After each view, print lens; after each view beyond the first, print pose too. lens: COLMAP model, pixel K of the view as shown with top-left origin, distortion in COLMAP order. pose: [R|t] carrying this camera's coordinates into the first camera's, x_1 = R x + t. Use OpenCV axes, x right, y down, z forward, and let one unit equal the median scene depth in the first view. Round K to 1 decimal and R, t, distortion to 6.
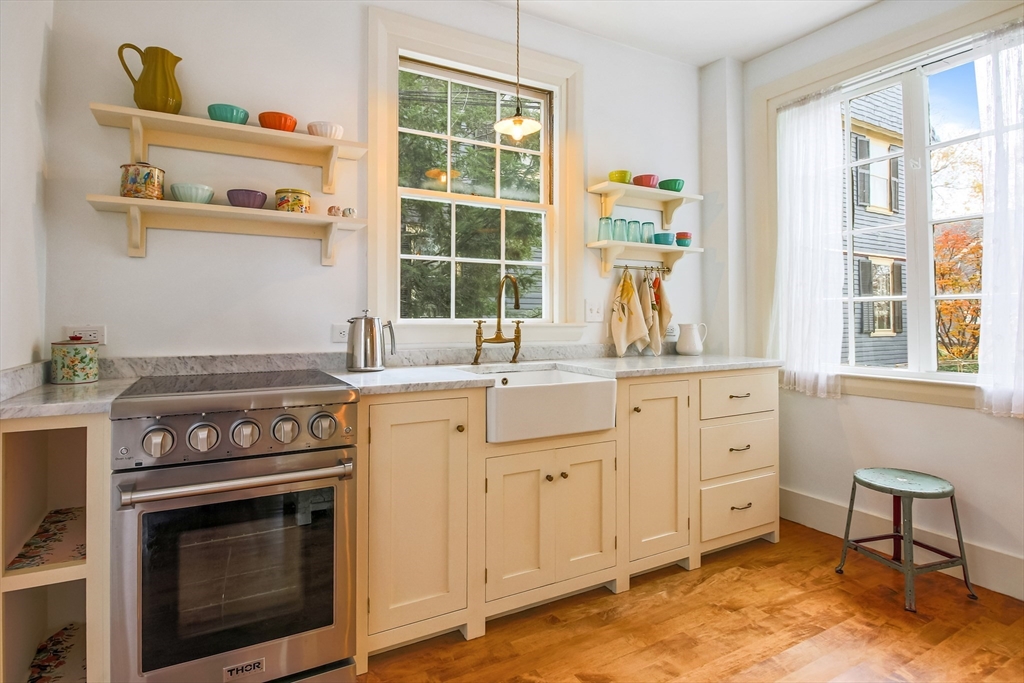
lens RADIAL K [[529.8, 0, 502.6], [0, 529.8, 310.4], [0, 0, 1]] dist [-0.034245, -0.002847]
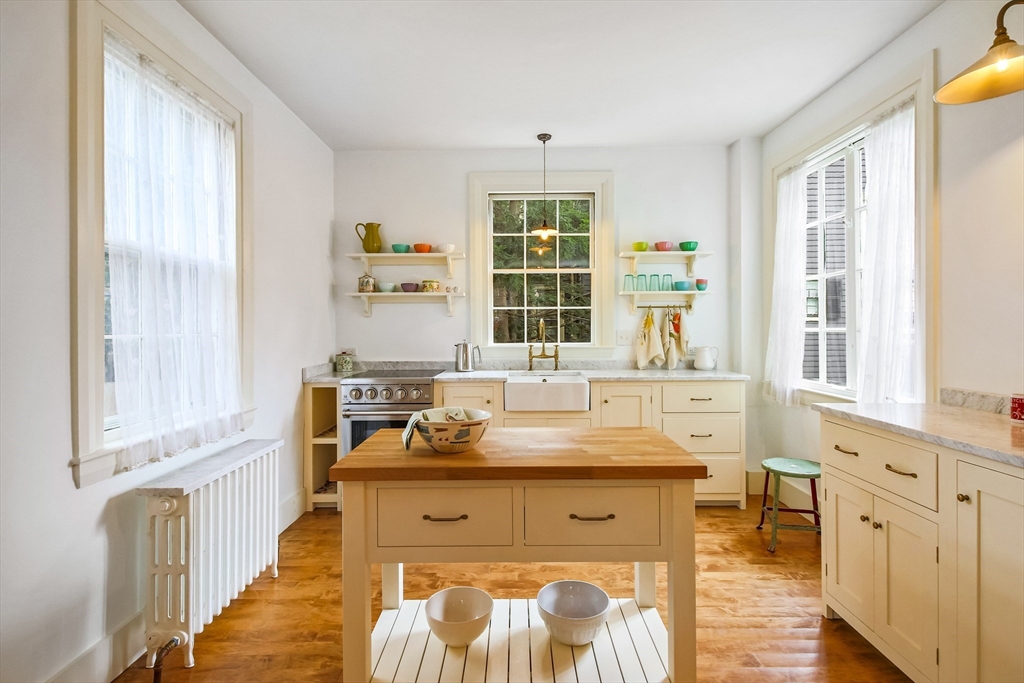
lens RADIAL K [[529.8, 0, 508.8], [0, 529.8, 335.9], [0, 0, 1]] dist [-0.034245, -0.002847]
pose [[0.869066, 0.004229, -0.494679, 0.738733], [0.012784, 0.999438, 0.031002, -0.064099], [0.494532, -0.033267, 0.868523, -0.527097]]
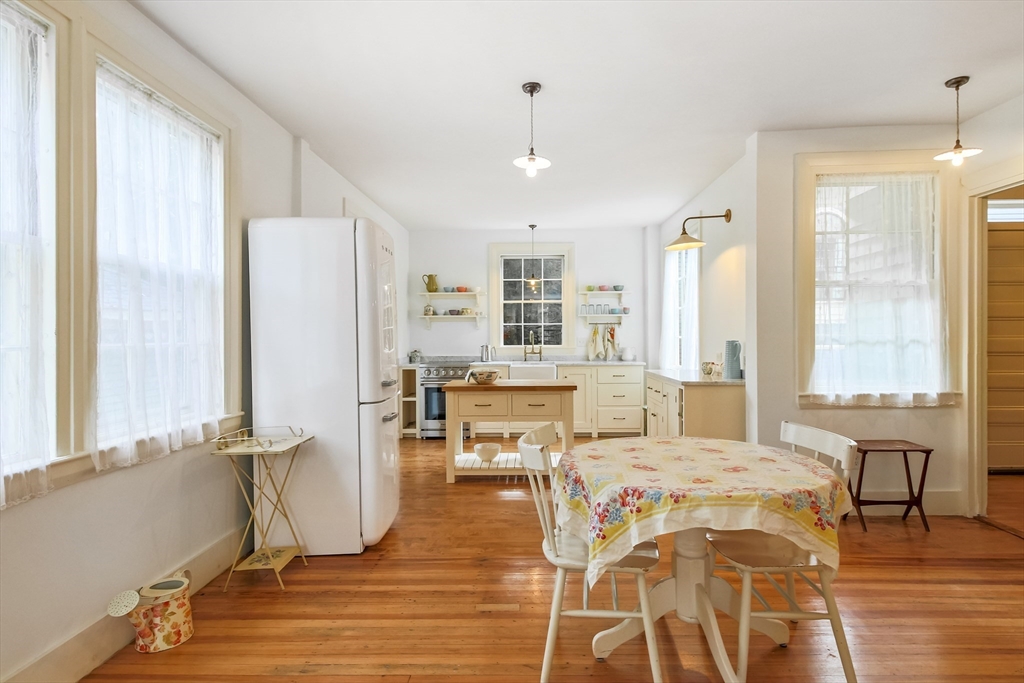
lens RADIAL K [[529.8, 0, 513.2], [0, 529.8, 341.2], [0, 0, 1]] dist [-0.034245, -0.002847]
pose [[0.858960, 0.000457, -0.512043, 1.385804], [0.014423, 0.999581, 0.025087, -0.082291], [0.511840, -0.028934, 0.858594, -1.536830]]
